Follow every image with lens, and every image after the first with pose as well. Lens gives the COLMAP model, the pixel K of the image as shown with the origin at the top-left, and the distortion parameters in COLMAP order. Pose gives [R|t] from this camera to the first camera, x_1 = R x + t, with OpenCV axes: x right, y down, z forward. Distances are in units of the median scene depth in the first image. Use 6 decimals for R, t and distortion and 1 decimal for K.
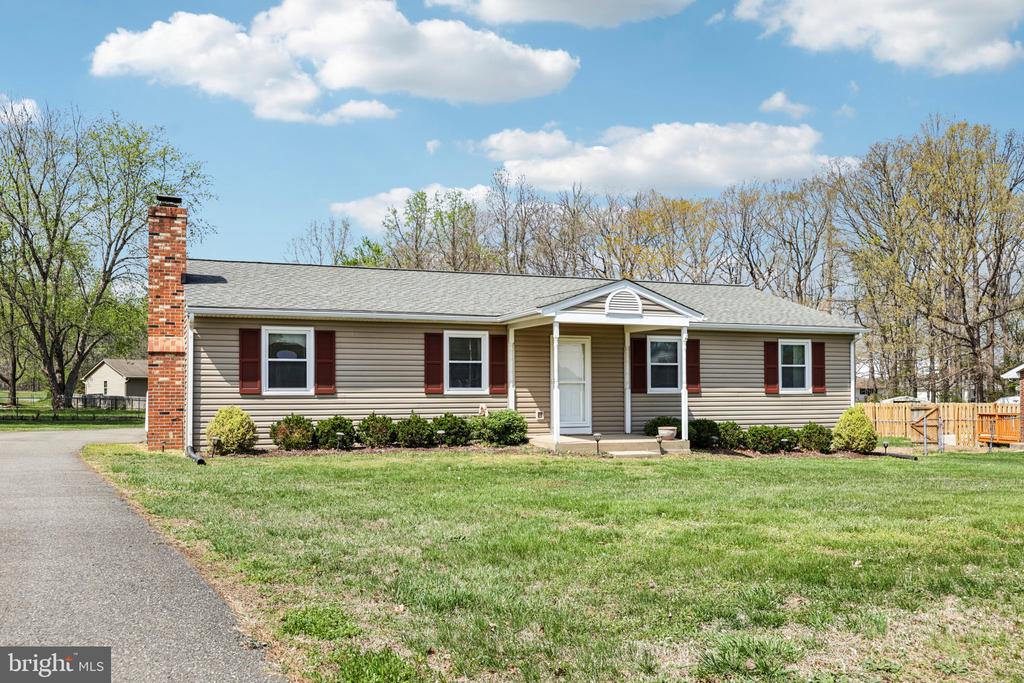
lens RADIAL K [[894.5, 0, 512.0], [0, 894.5, 341.5], [0, 0, 1]] dist [0.003814, -0.000783]
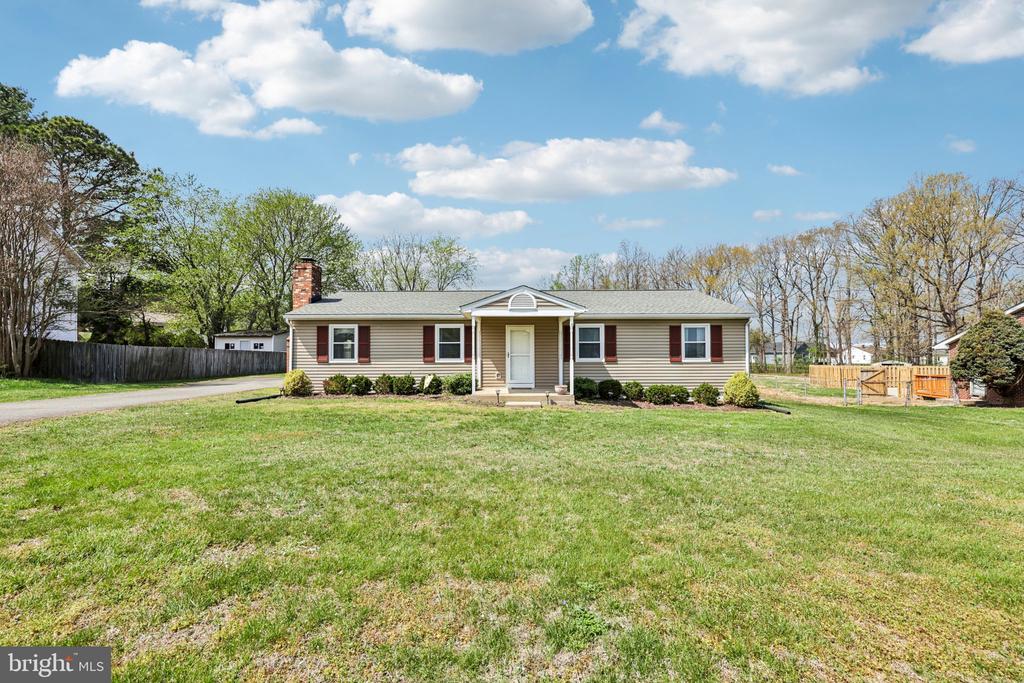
lens RADIAL K [[418.2, 0, 512.0], [0, 418.2, 341.5], [0, 0, 1]] dist [-0.000119, 0.000018]
pose [[0.928124, -0.014376, -0.371992, 0.335193], [0.021705, 0.999644, 0.015523, 0.010715], [0.371637, -0.022482, 0.928106, 0.319384]]
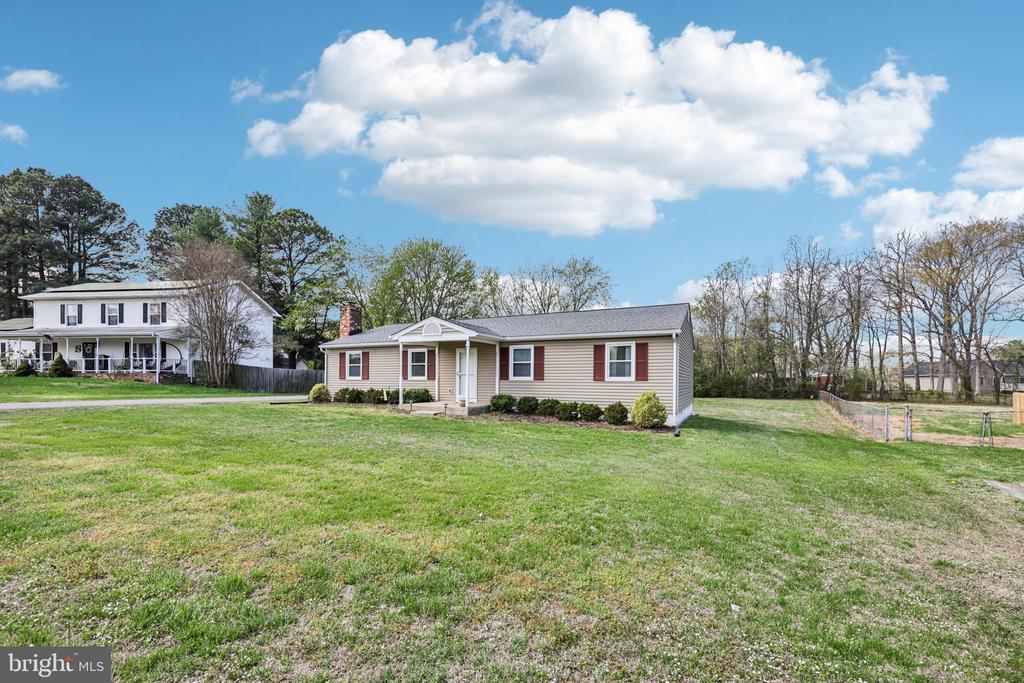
lens RADIAL K [[424.7, 0, 509.4], [0, 424.7, 374.6], [0, 0, 1]] dist [-0.000546, -0.000011]
pose [[0.670926, -0.000646, -0.741524, 0.791539], [0.038711, 0.998667, 0.034156, 0.021839], [0.740513, -0.051621, 0.670057, 0.492588]]
